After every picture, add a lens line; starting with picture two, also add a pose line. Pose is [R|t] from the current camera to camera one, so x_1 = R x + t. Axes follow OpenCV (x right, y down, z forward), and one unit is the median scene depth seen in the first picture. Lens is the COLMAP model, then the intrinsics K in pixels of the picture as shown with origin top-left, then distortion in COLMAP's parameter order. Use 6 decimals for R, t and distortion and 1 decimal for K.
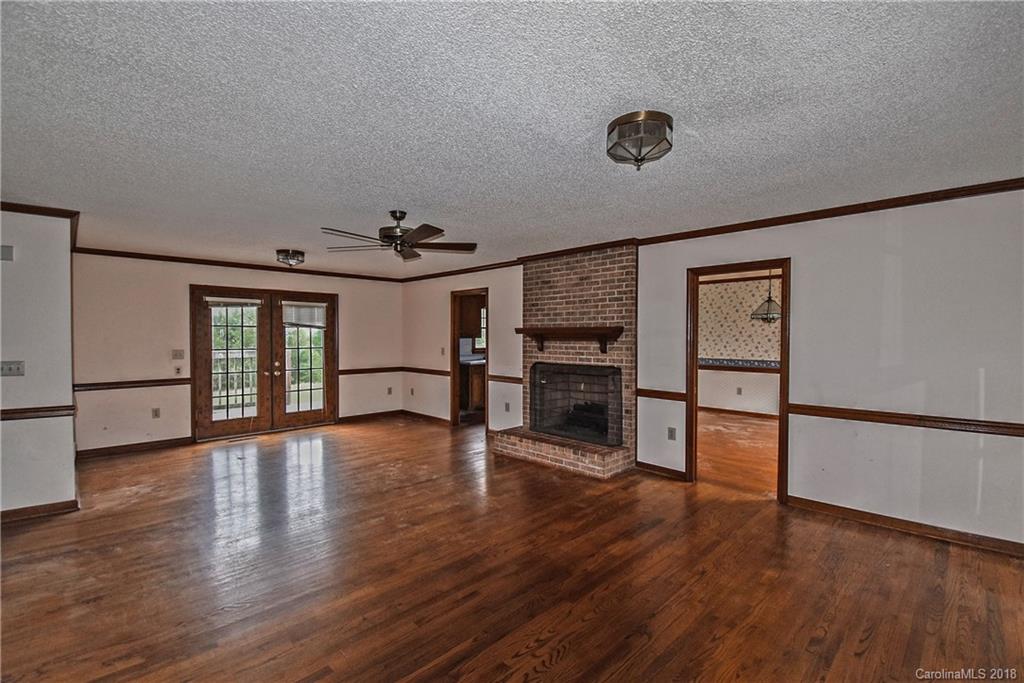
lens RADIAL K [[461.1, 0, 521.4], [0, 461.1, 342.4], [0, 0, 1]] dist [0.006704, -0.017543]
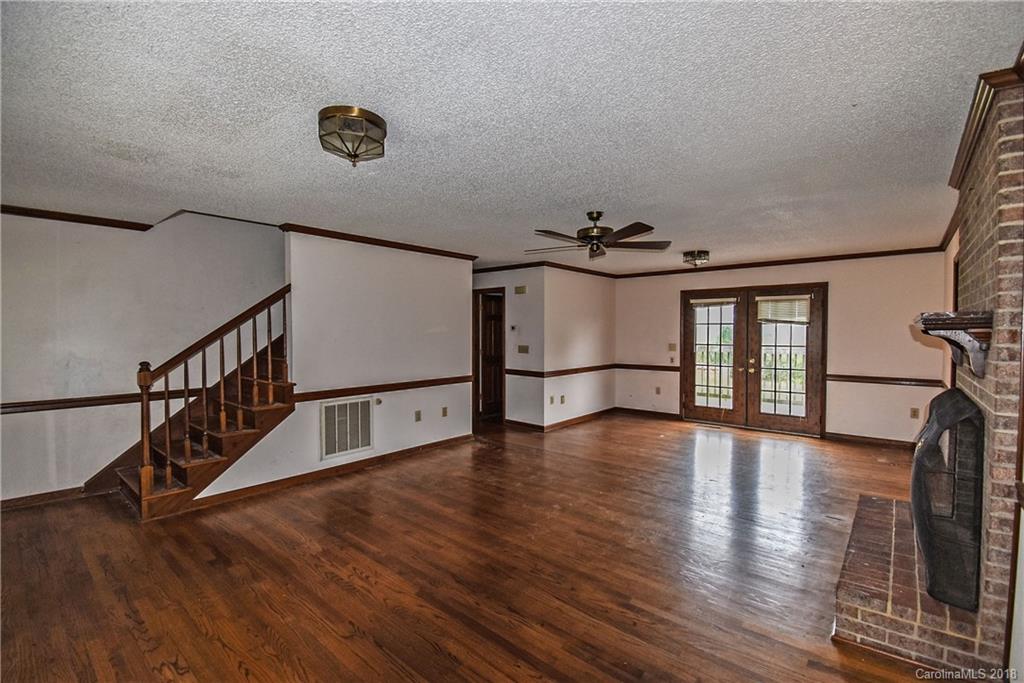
lens RADIAL K [[461.1, 0, 520.7], [0, 461.1, 340.2], [0, 0, 1]] dist [0.006704, -0.017543]
pose [[0.058744, 0.018174, -0.998108, 0.448351], [-0.014793, 0.999740, 0.017333, -0.007946], [0.998163, 0.013747, 0.058998, 0.460238]]
